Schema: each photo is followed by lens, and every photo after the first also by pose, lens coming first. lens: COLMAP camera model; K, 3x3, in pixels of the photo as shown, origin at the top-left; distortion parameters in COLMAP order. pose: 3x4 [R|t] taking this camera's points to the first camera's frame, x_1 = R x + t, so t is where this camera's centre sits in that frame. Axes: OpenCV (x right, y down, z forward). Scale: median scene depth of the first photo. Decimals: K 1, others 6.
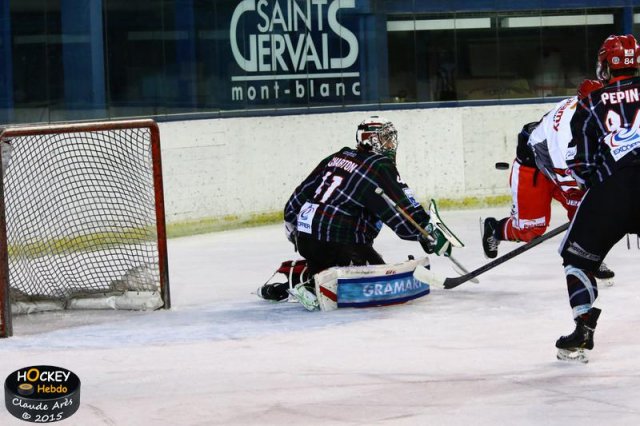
lens RADIAL K [[3391.1, 0, 320.0], [0, 3391.1, 213.0], [0, 0, 1]] dist [0.185892, 4.397264]
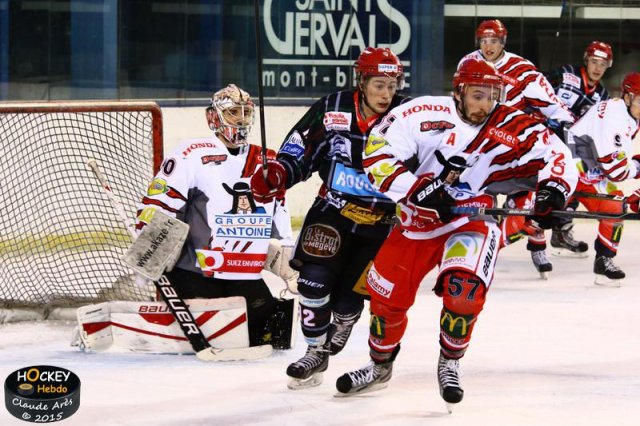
lens RADIAL K [[3391.1, 0, 320.0], [0, 3391.1, 213.0], [0, 0, 1]] dist [0.185892, 4.397264]
pose [[0.998529, 0.047931, -0.025335, 0.012627], [-0.047907, 0.998851, 0.001582, -0.002596], [0.025382, -0.000366, 0.999678, 0.124711]]
